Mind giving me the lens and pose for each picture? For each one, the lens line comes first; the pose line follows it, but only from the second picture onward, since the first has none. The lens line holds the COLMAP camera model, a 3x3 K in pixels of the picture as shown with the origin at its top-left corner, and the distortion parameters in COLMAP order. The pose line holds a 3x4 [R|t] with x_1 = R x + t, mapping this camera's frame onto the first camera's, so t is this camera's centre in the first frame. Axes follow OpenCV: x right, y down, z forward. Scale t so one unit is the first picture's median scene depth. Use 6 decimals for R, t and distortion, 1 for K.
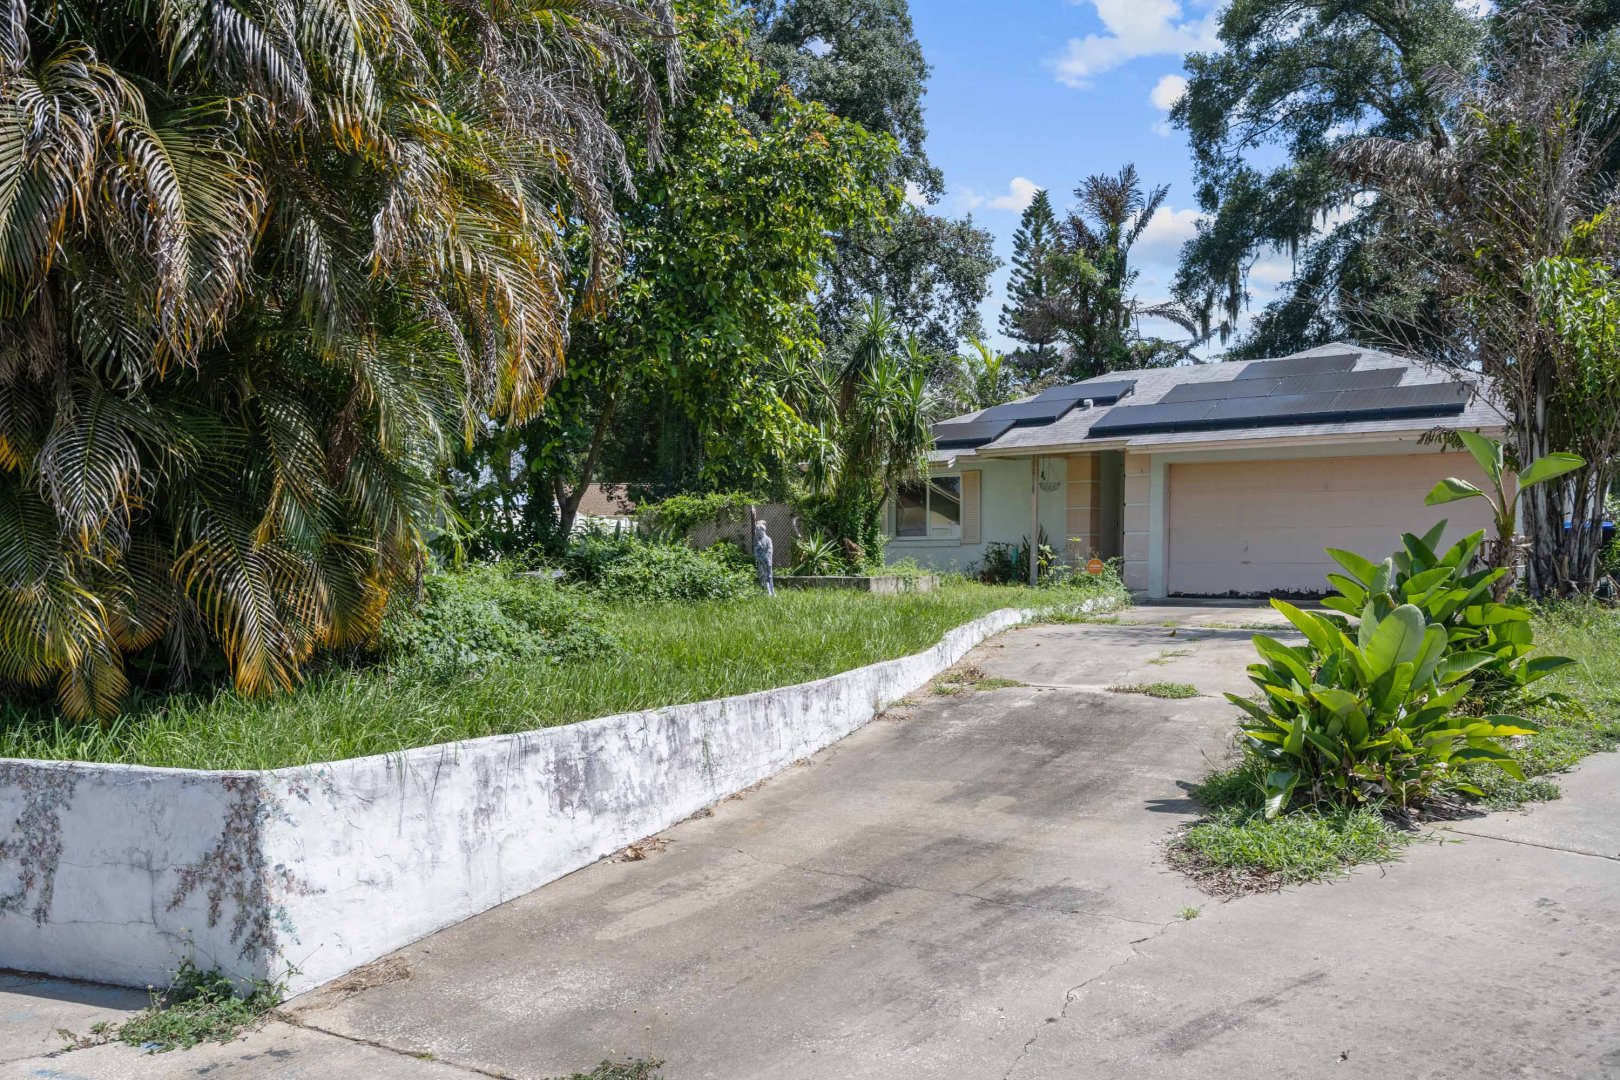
lens RADIAL K [[1212.0, 0, 810.0], [0, 1212.0, 540.0], [0, 0, 1]] dist [0.003143, 0.001313]
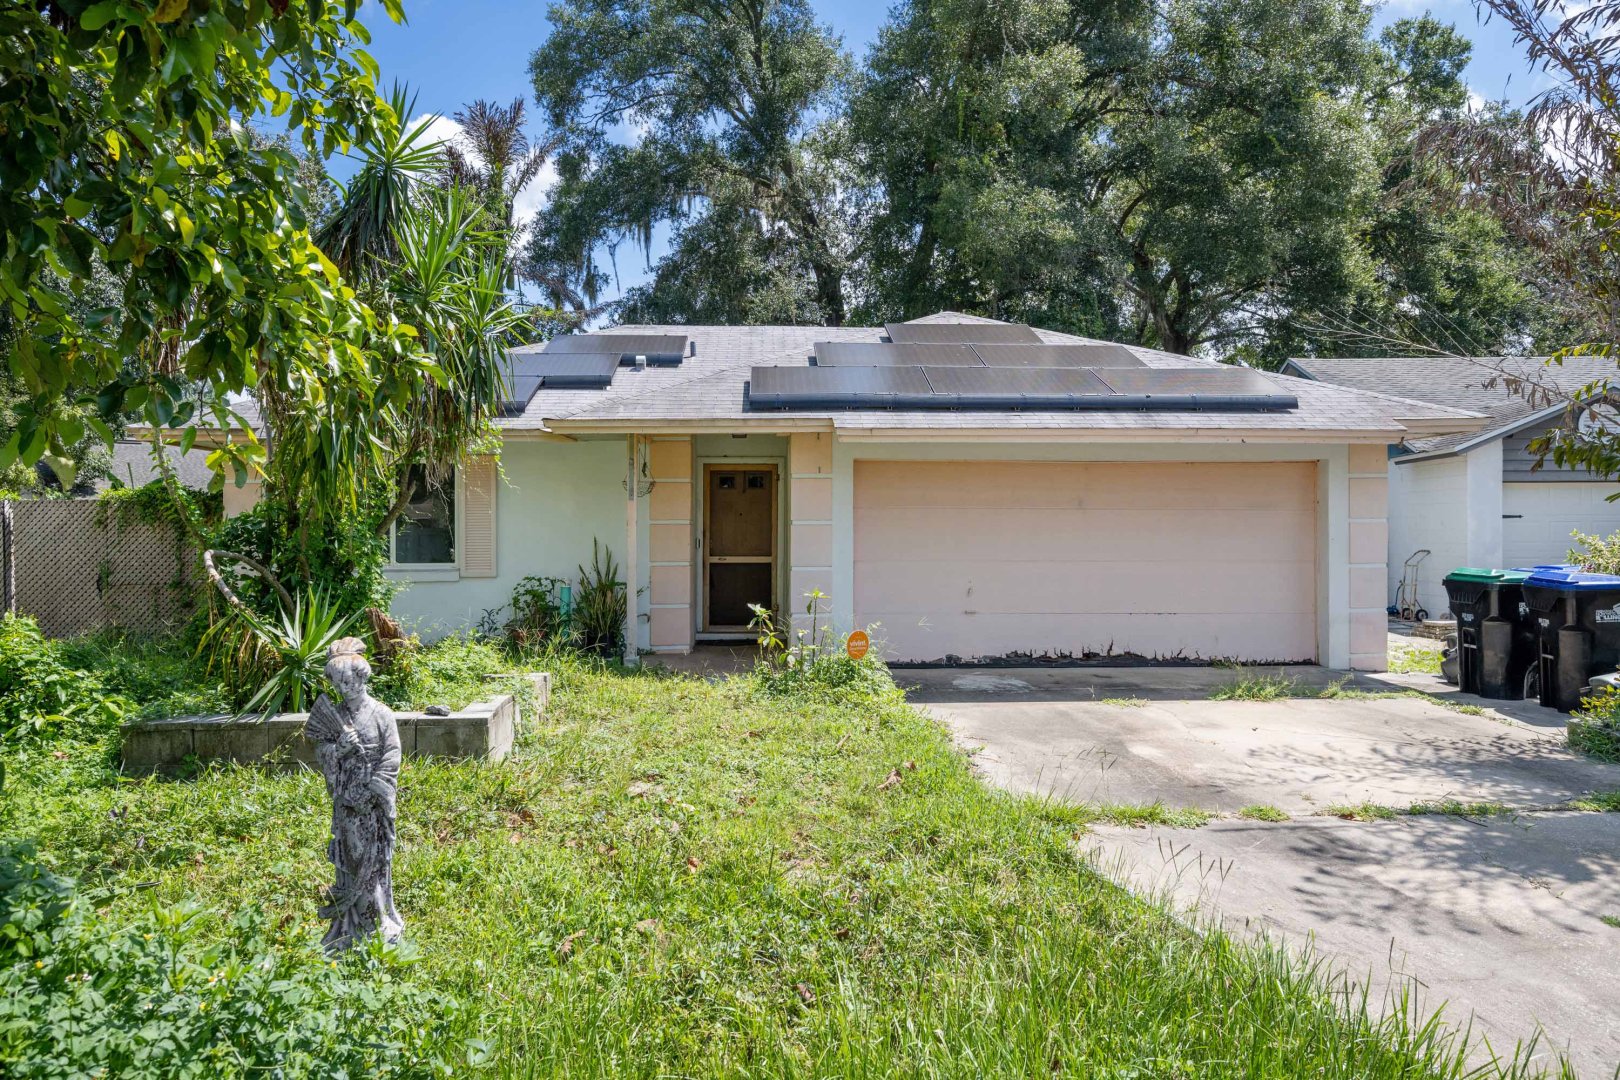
lens RADIAL K [[1103.9, 0, 809.6], [0, 1103.9, 521.2], [0, 0, 1]] dist [0.007015, 0.002518]
pose [[0.803121, 0.004547, 0.595798, -0.033089], [-0.005701, 0.999984, 0.000053, -0.014114], [-0.595788, -0.003439, 0.803134, 0.254244]]
